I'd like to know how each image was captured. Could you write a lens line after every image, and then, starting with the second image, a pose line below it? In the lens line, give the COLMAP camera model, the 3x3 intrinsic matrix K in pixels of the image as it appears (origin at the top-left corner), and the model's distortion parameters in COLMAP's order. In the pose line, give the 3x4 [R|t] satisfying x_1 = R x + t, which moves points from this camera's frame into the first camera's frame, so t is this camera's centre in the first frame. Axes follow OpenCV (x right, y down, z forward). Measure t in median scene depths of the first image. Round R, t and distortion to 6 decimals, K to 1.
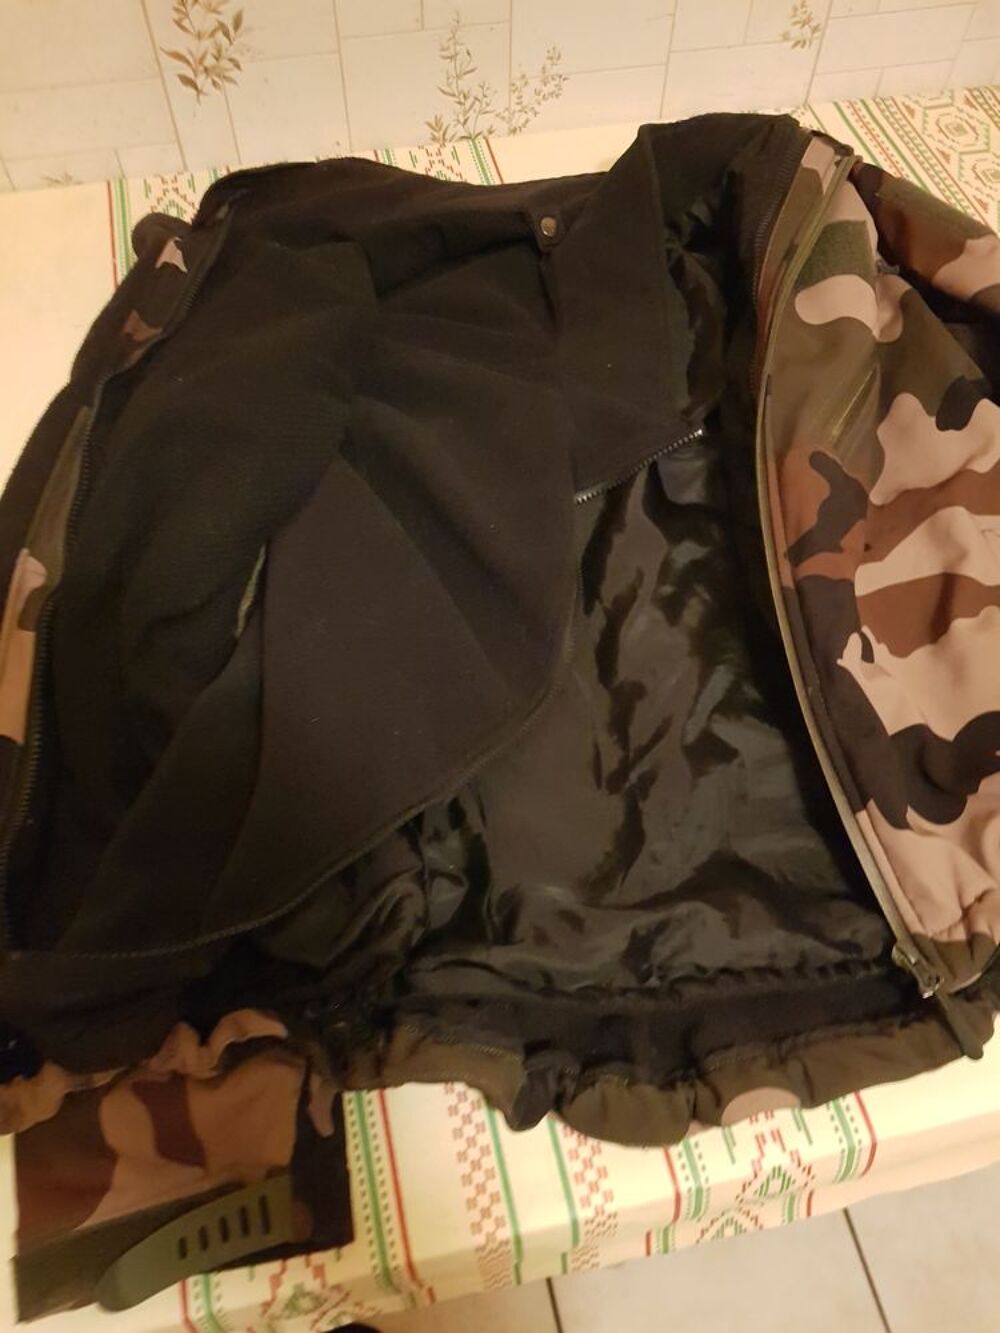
lens RADIAL K [[1052.8, 0, 501.2], [0, 1052.8, 643.5], [0, 0, 1]] dist [-0.002234, 0.004147]
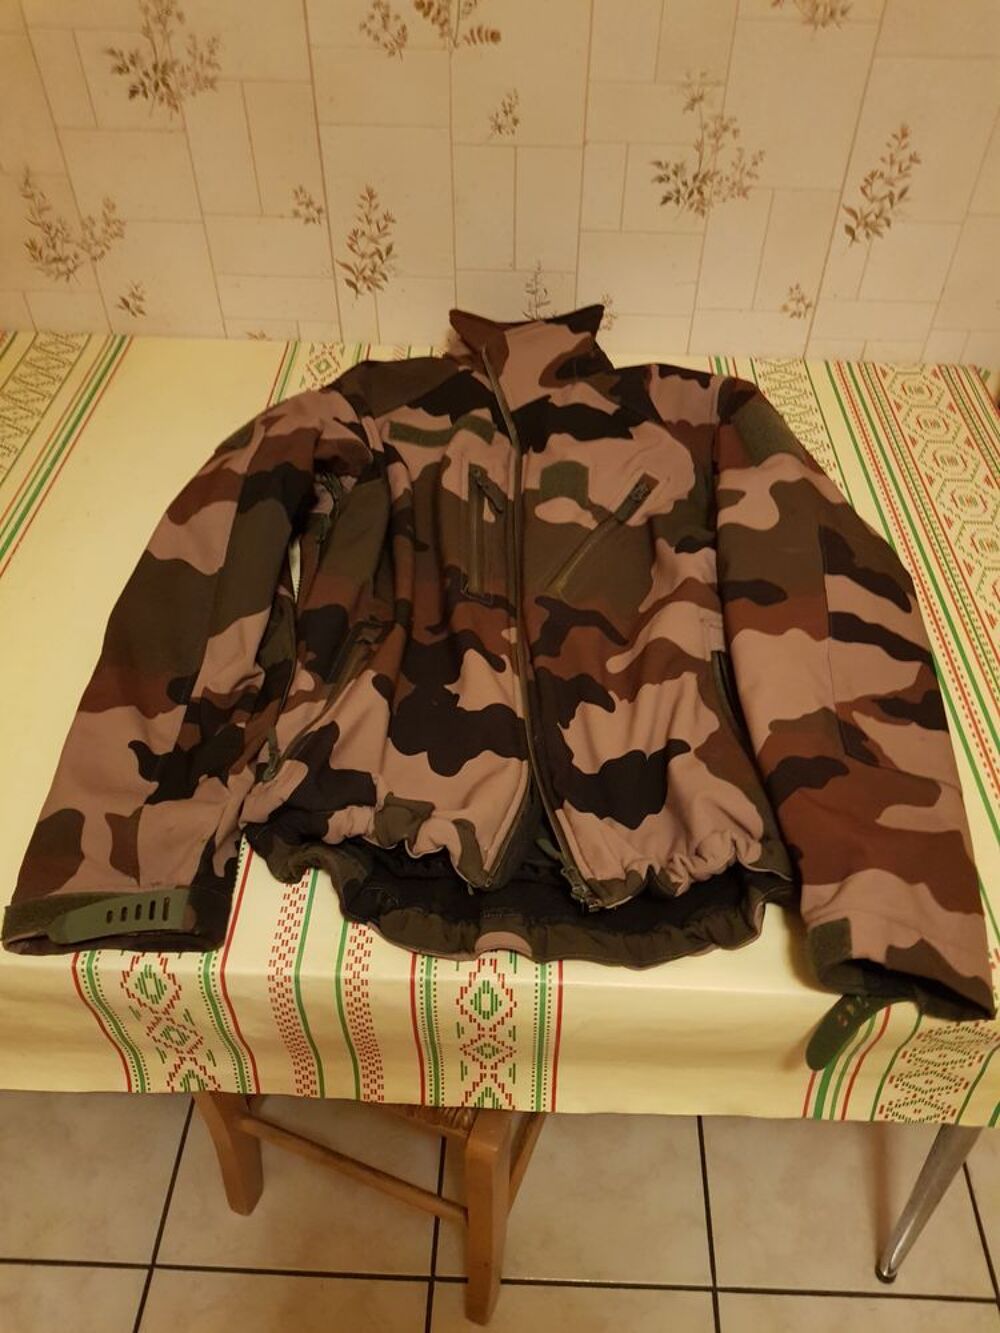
lens RADIAL K [[1049.5, 0, 500.0], [0, 1049.5, 666.5], [0, 0, 1]] dist [0.045780, -0.000801]
pose [[0.963840, 0.182258, -0.194407, 0.290224], [-0.220352, 0.955358, -0.196814, 0.225252], [0.149858, 0.232536, 0.960973, -0.269650]]
